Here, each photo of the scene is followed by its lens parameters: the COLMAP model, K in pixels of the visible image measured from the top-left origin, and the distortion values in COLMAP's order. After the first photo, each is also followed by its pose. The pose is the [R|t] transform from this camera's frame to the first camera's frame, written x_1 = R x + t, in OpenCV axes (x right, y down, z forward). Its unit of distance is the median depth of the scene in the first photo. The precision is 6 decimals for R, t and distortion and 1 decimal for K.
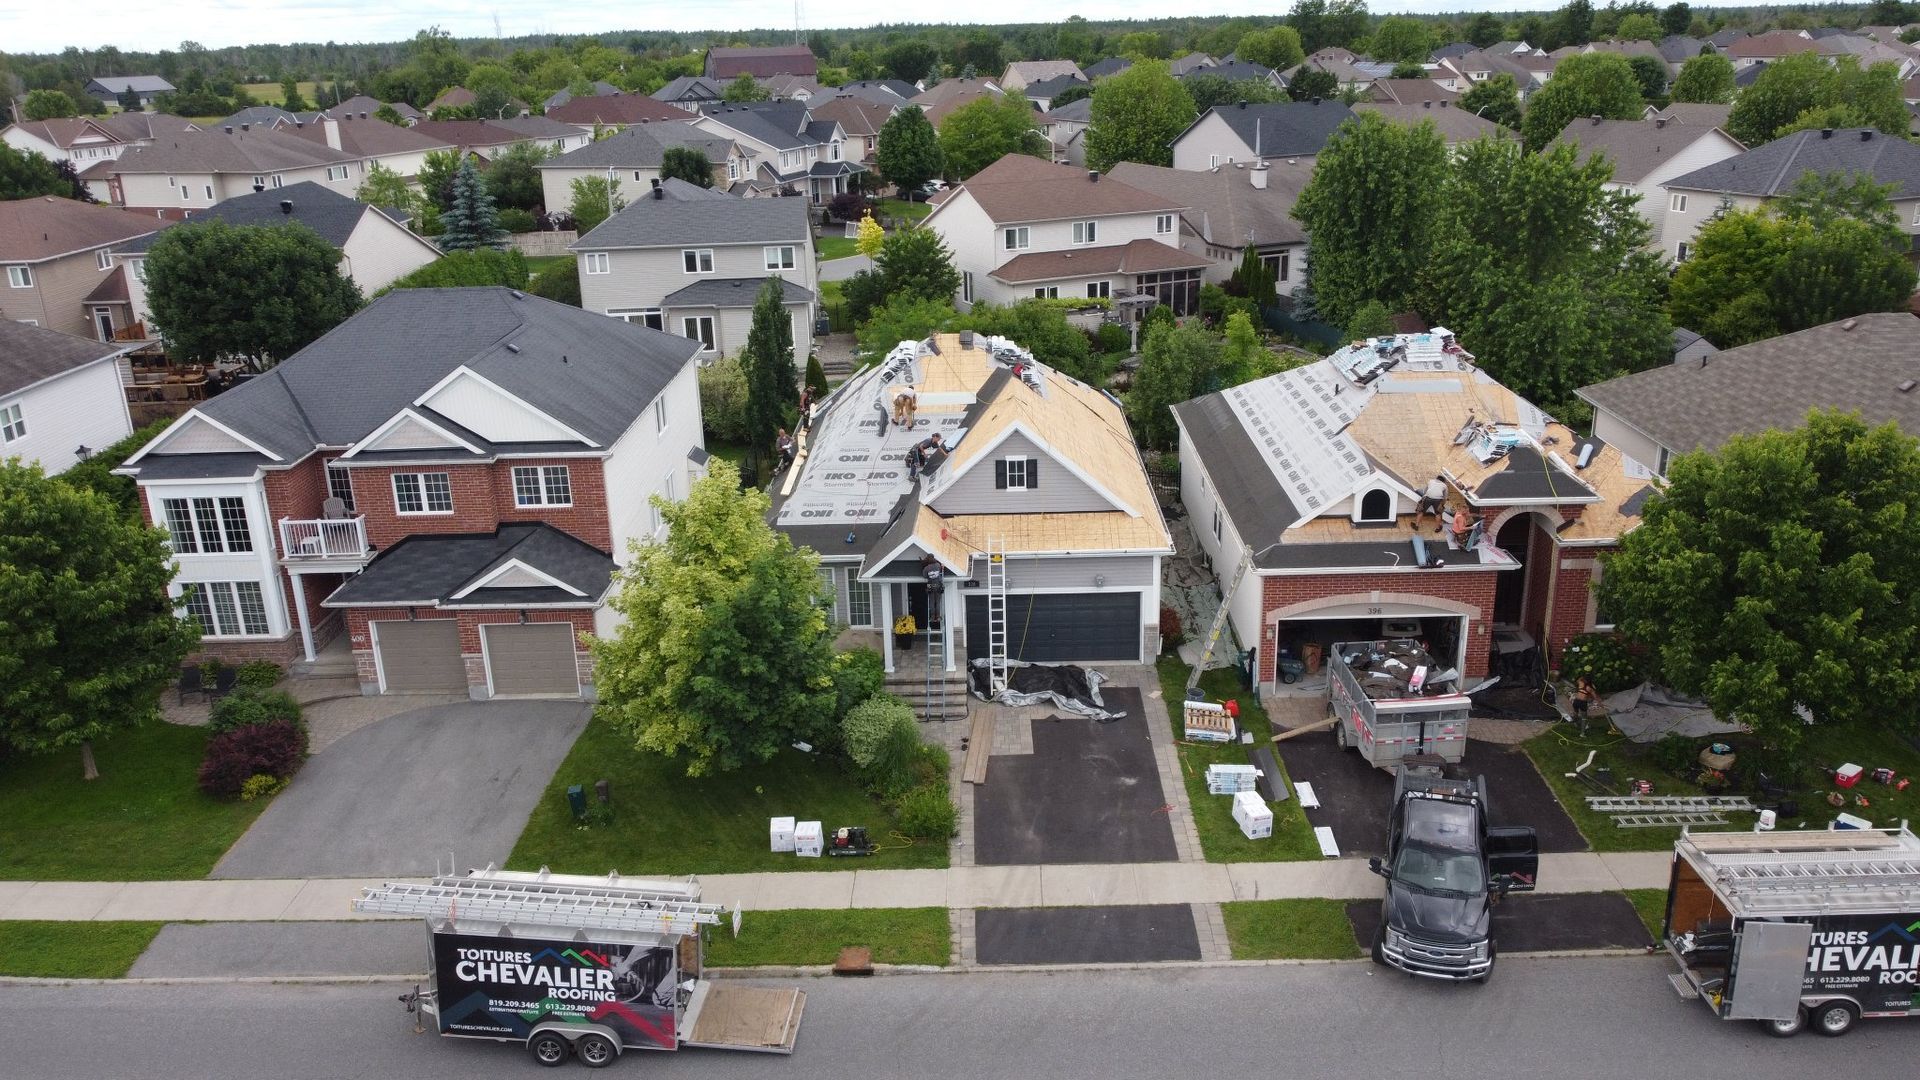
lens RADIAL K [[1449.1, 0, 947.2], [0, 1449.1, 537.5], [0, 0, 1]] dist [0.000336, -0.012871]
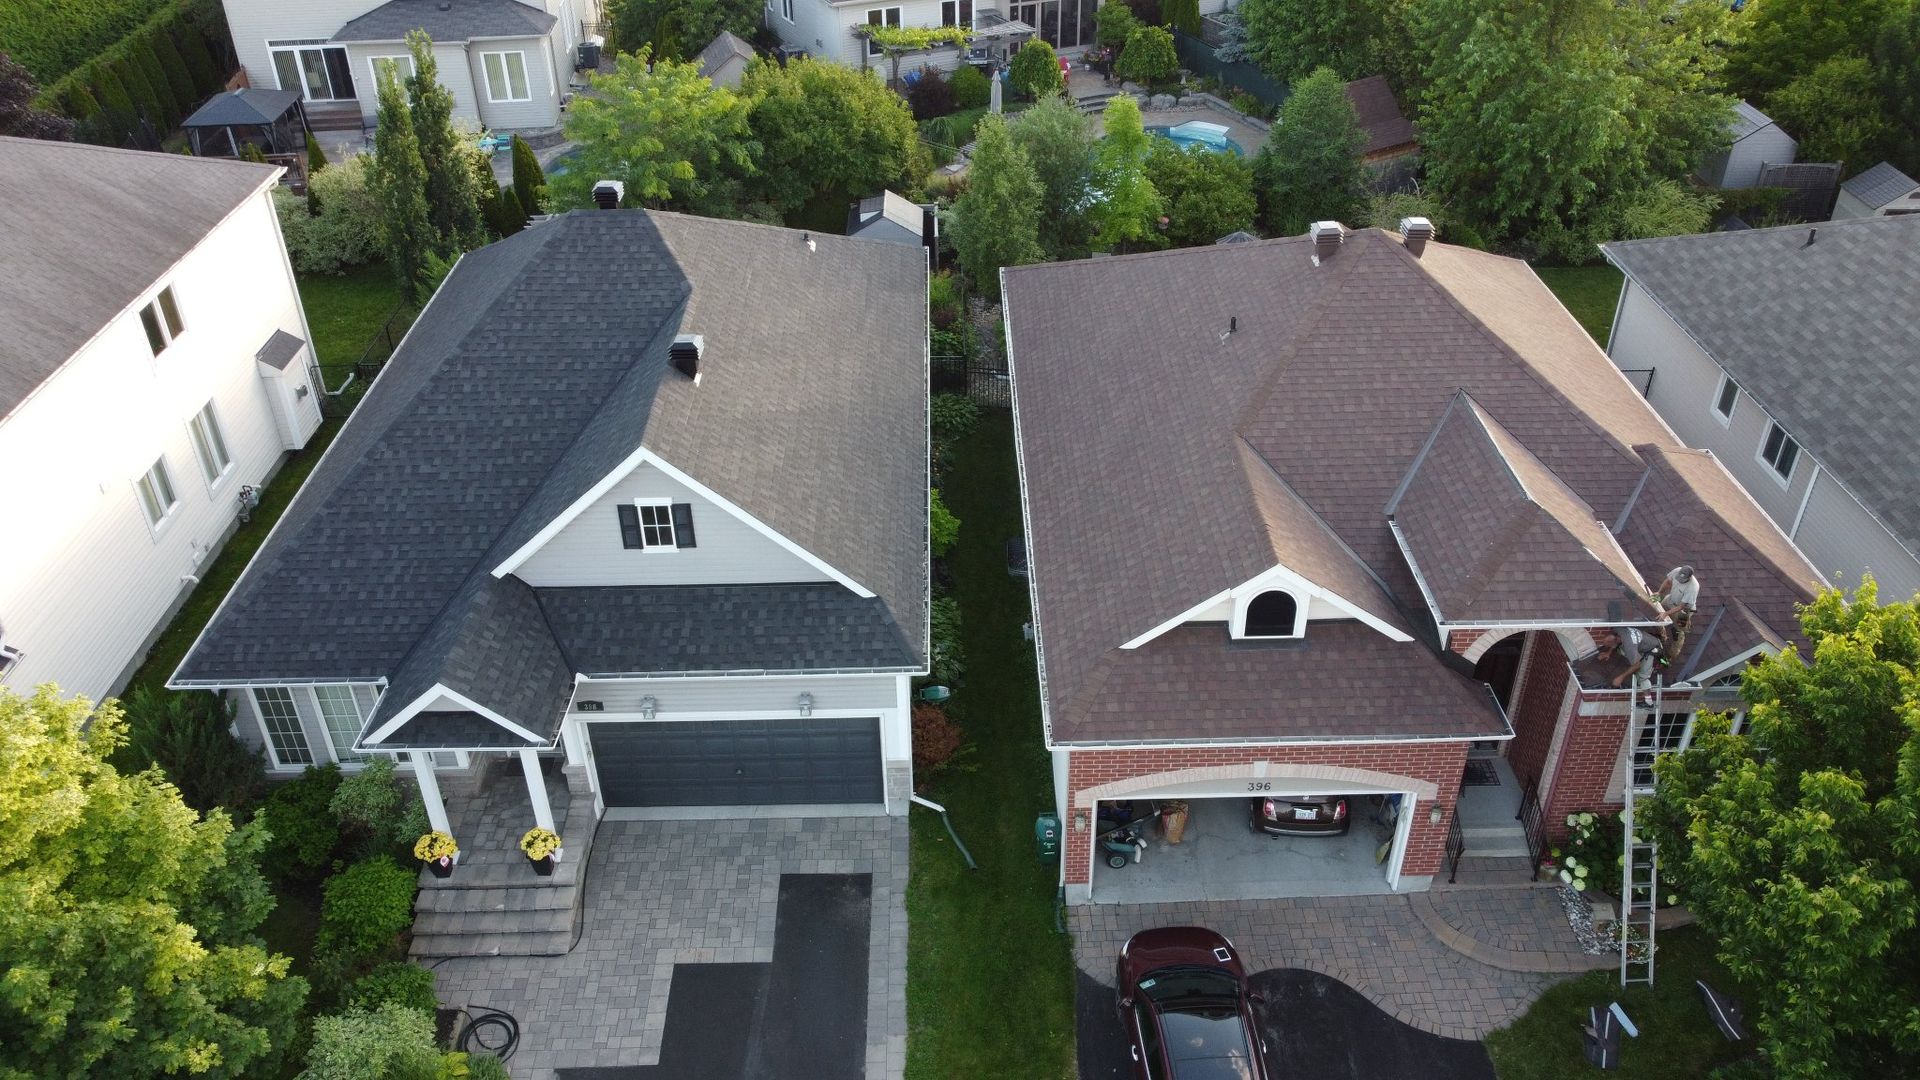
lens RADIAL K [[1449.1, 0, 966.1], [0, 1449.1, 553.4], [0, 0, 1]] dist [0.000336, -0.012871]
pose [[0.998917, -0.008666, 0.045715, 0.140436], [-0.003097, 0.967942, 0.251156, -0.173774], [-0.046426, -0.251026, 0.966866, 0.431258]]
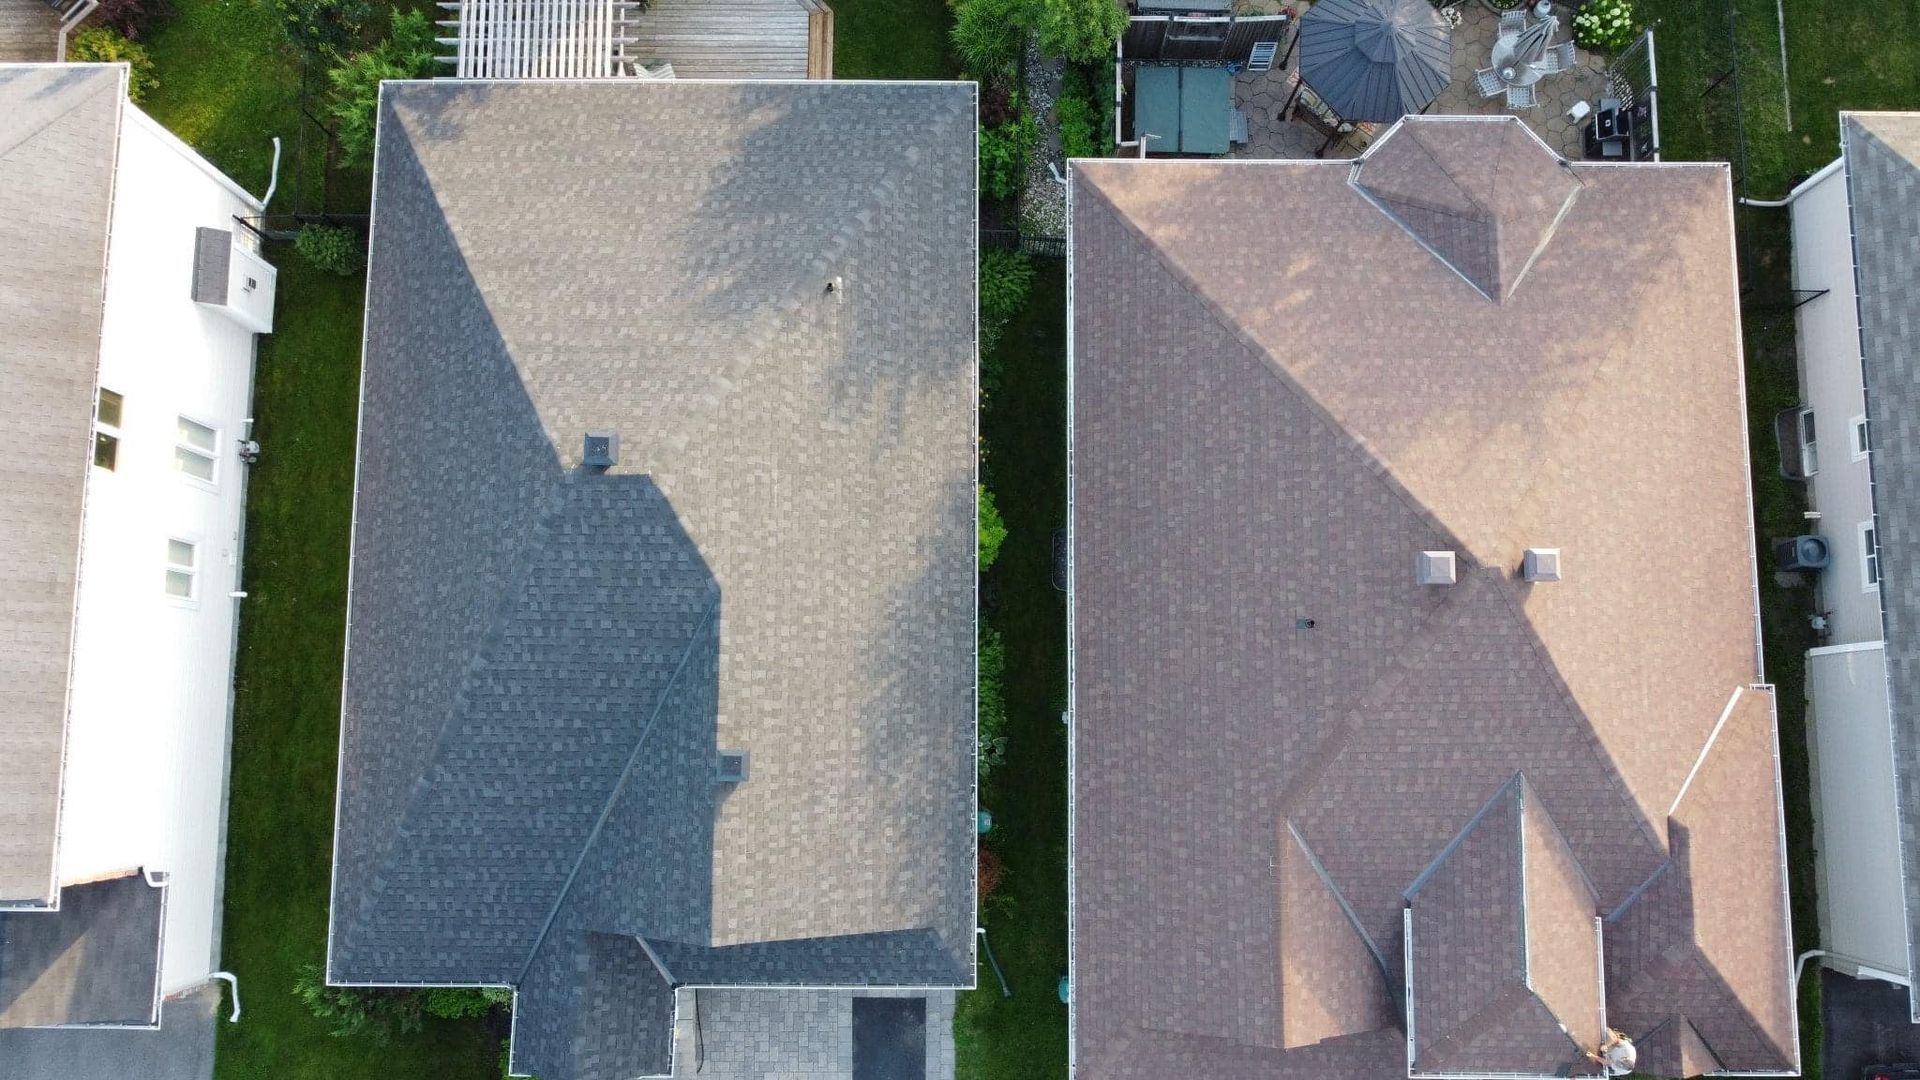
lens RADIAL K [[1449.1, 0, 969.5], [0, 1449.1, 545.5], [0, 0, 1]] dist [0.000336, -0.012871]
pose [[0.999581, -0.013729, 0.025476, 0.134615], [-0.016614, 0.448578, 0.893589, -0.660182], [-0.023696, -0.893638, 0.448162, 0.845530]]
